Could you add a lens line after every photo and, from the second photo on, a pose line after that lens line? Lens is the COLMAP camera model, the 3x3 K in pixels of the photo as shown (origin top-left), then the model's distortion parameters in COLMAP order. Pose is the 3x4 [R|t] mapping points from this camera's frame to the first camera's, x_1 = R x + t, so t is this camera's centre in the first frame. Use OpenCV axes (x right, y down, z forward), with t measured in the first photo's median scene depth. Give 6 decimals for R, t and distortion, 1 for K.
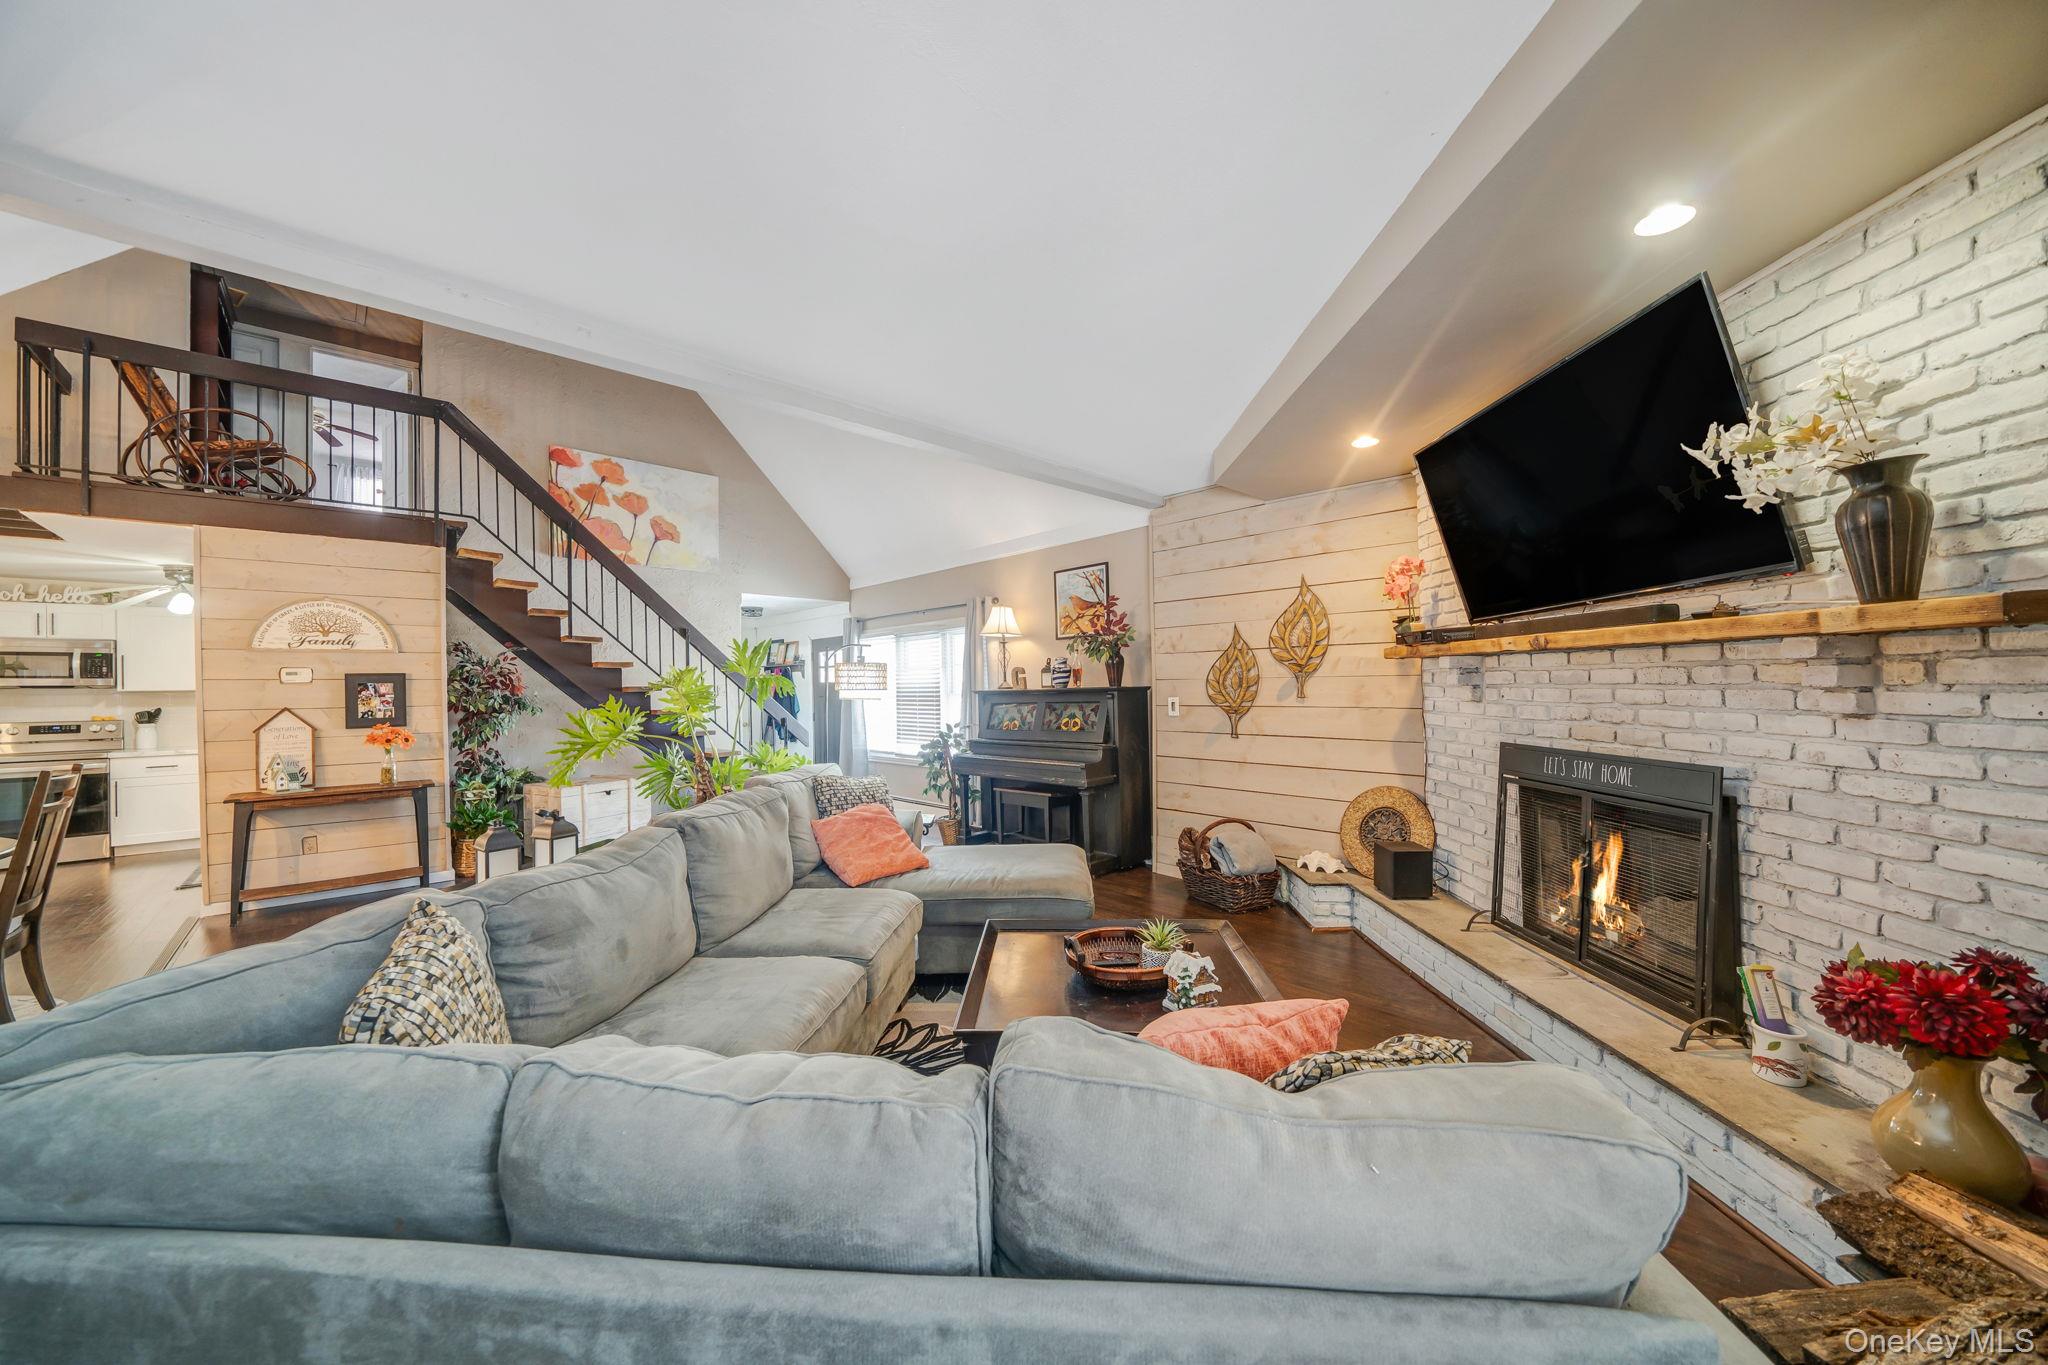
lens RADIAL K [[731.8, 0, 1035.2], [0, 731.8, 694.6], [0, 0, 1]] dist [-0.013508, -0.000299]
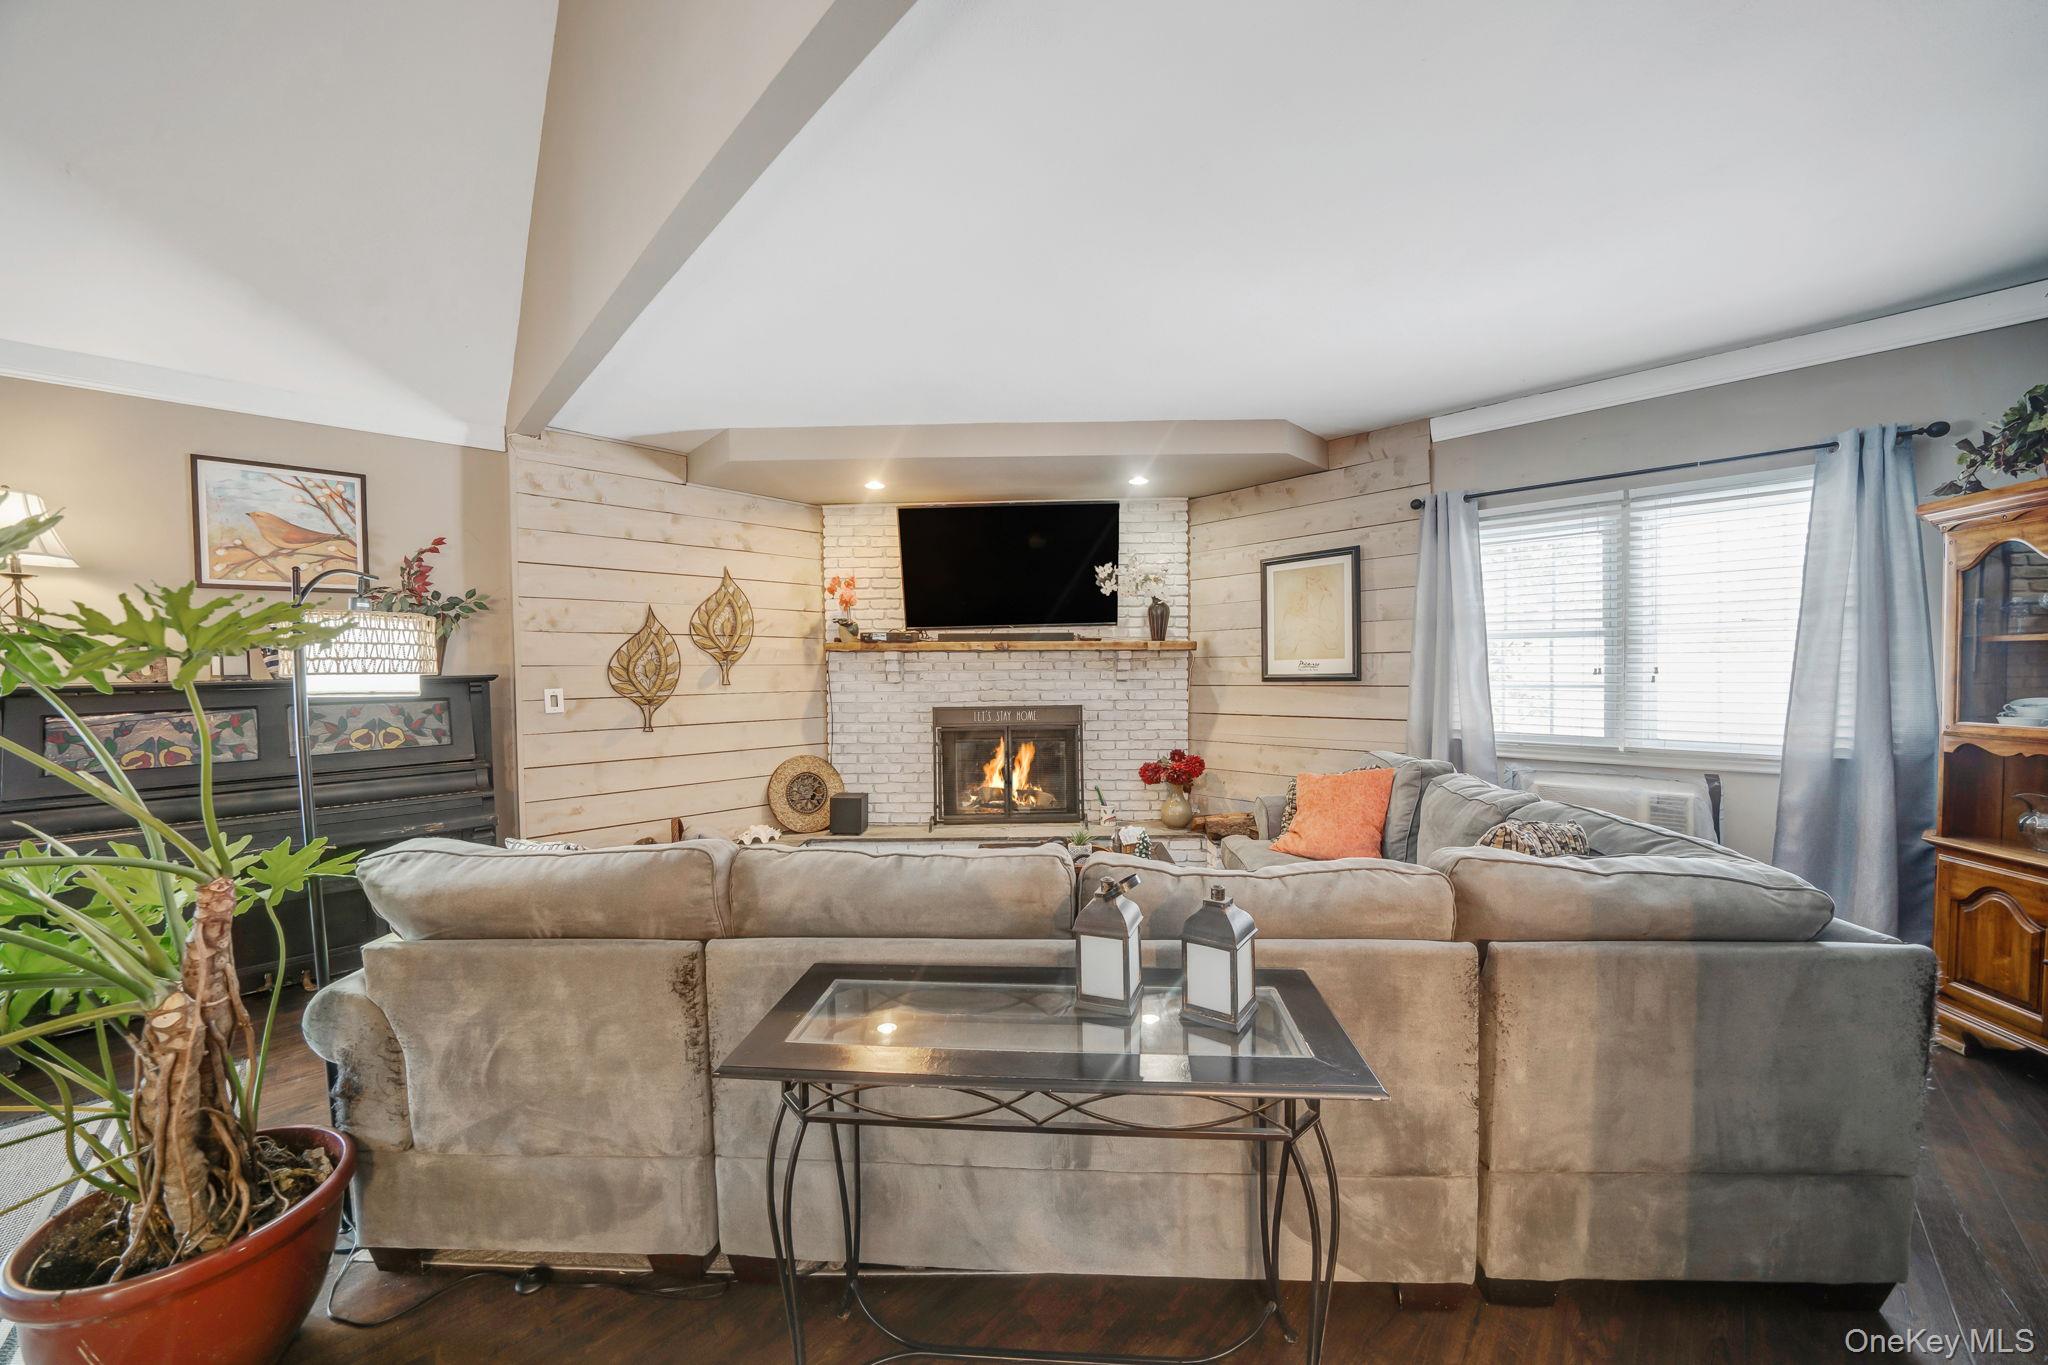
lens RADIAL K [[731.8, 0, 1041.2], [0, 731.8, 683.7], [0, 0, 1]] dist [-0.013508, -0.000299]
pose [[-0.026236, -0.007818, 0.999625, -0.731658], [0.023652, 0.999685, 0.008439, 0.005024], [-0.999376, 0.023864, -0.026043, 0.621273]]
